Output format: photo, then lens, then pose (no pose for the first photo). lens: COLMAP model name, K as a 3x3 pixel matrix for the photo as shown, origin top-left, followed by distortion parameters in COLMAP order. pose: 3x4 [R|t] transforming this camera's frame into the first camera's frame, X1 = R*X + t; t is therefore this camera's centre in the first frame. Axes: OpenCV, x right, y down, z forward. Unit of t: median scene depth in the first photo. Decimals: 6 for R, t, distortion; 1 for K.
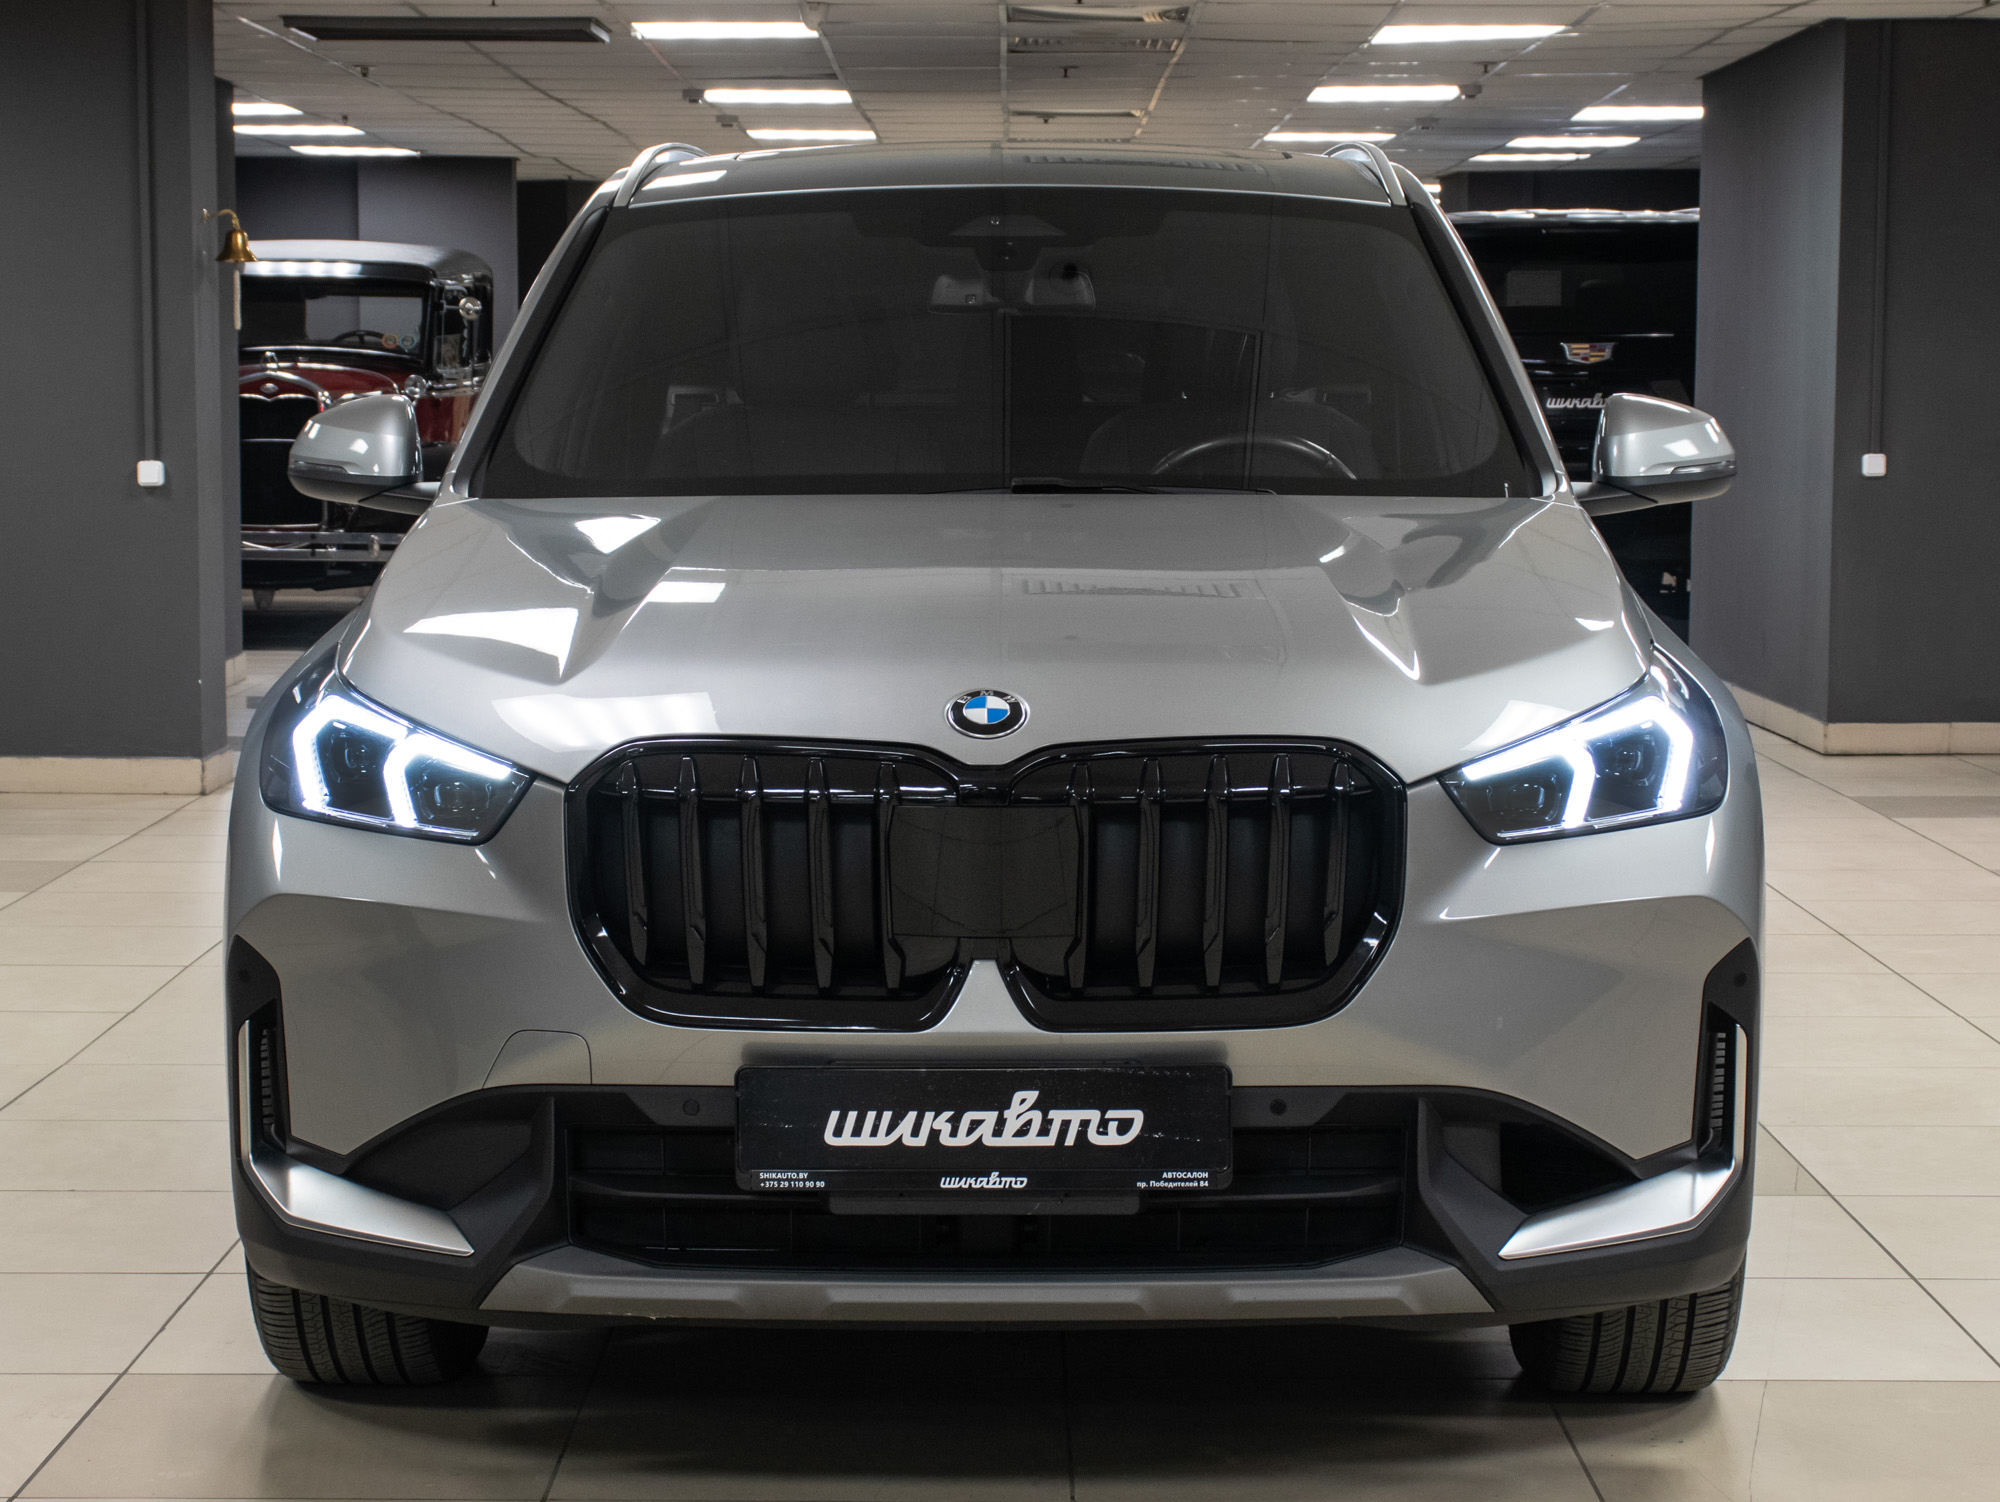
lens RADIAL K [[4305.0, 0, 1000.0], [0, 4305.0, 751.0], [0, 0, 1]] dist [-0.054645, -0.114105]
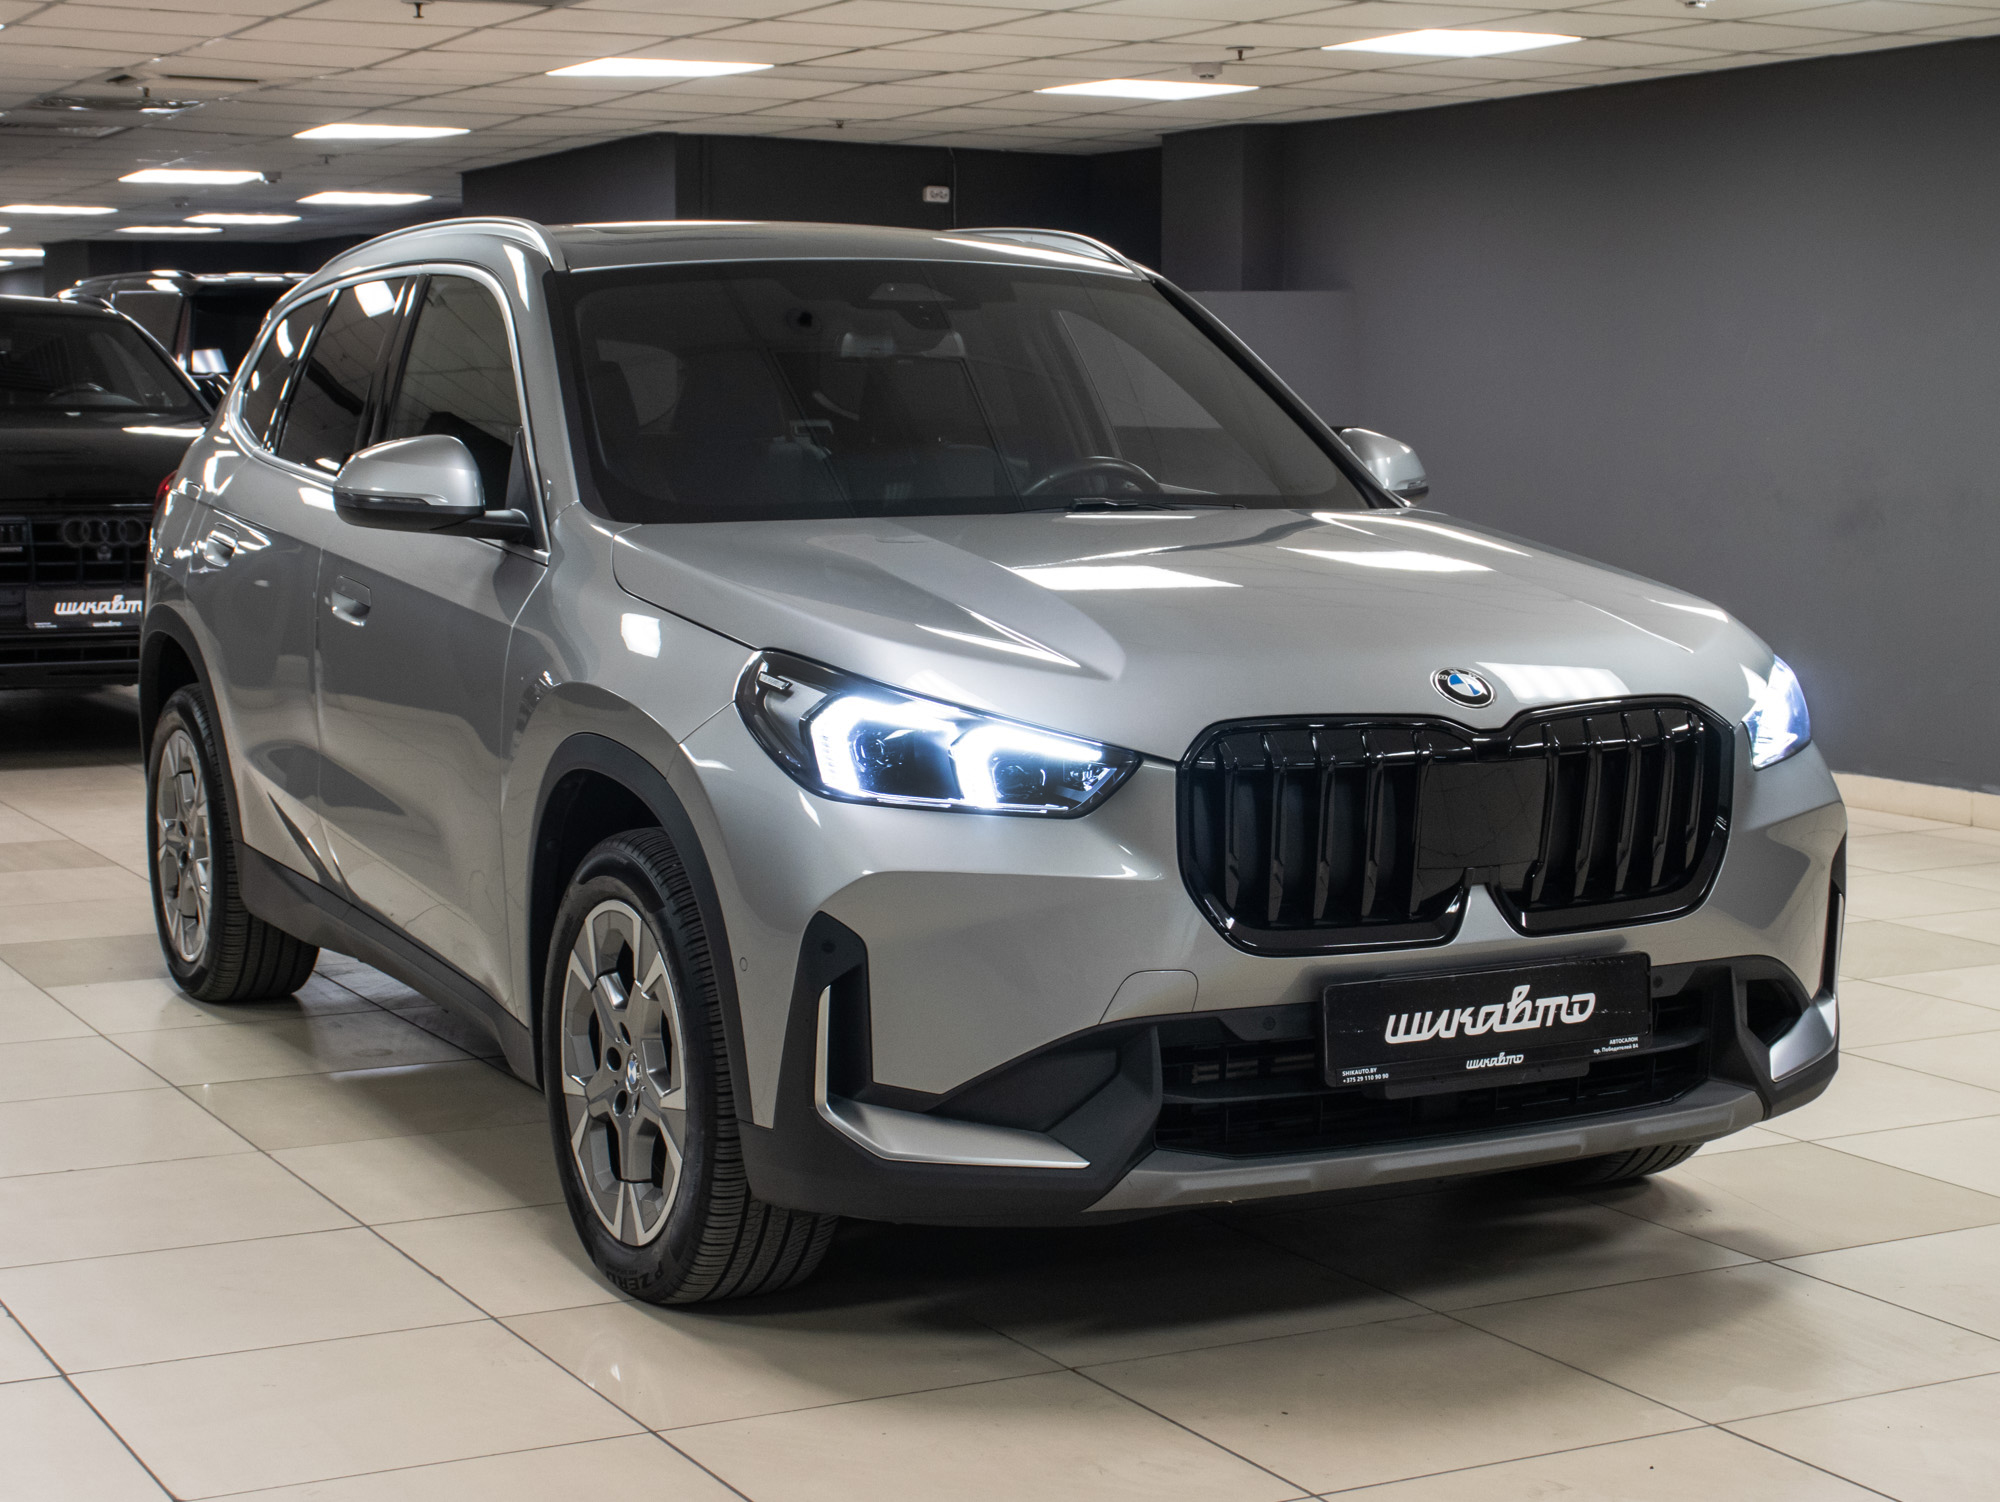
lens RADIAL K [[3335.2, 0, 1000.0], [0, 3335.2, 751.0], [0, 0, 1]] dist [-0.007446, 0.041382]
pose [[0.883541, -0.053167, 0.465326, -0.576841], [0.045469, 0.998580, 0.027762, -0.023436], [-0.466141, -0.003371, 0.884704, 0.208375]]
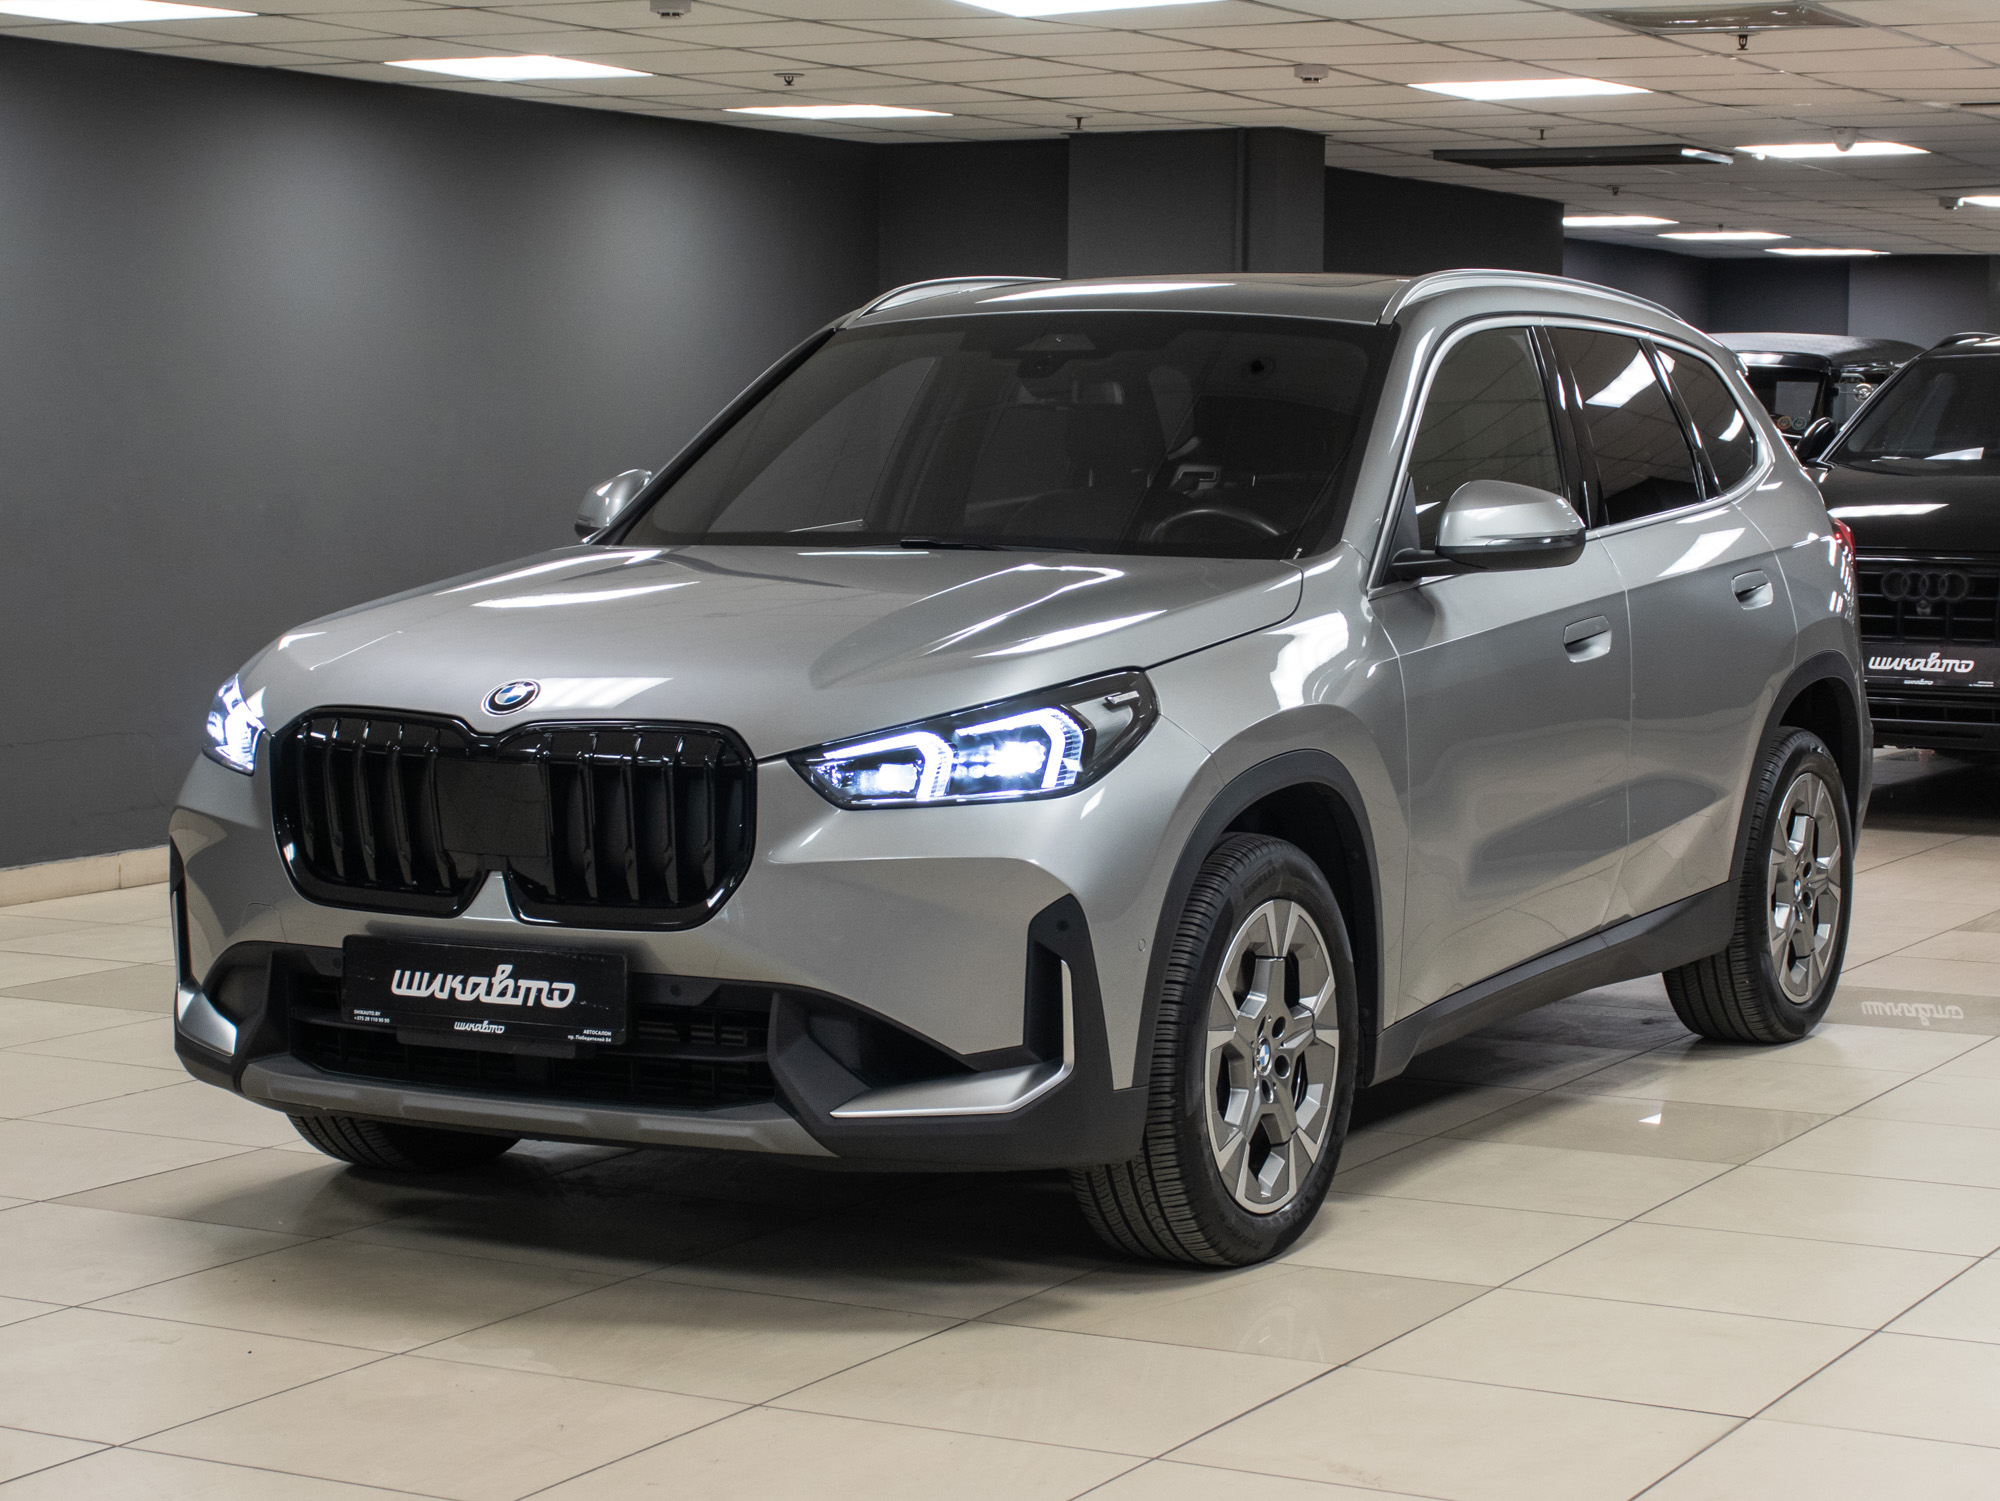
lens RADIAL K [[4029.8, 0, 1000.0], [0, 4029.8, 750.5], [0, 0, 1]] dist [-0.003300, 0.170783]
pose [[0.881393, 0.040500, -0.470644, 0.767305], [-0.046606, 0.998912, -0.001321, 0.002864], [0.470079, 0.023099, 0.882322, -0.092931]]
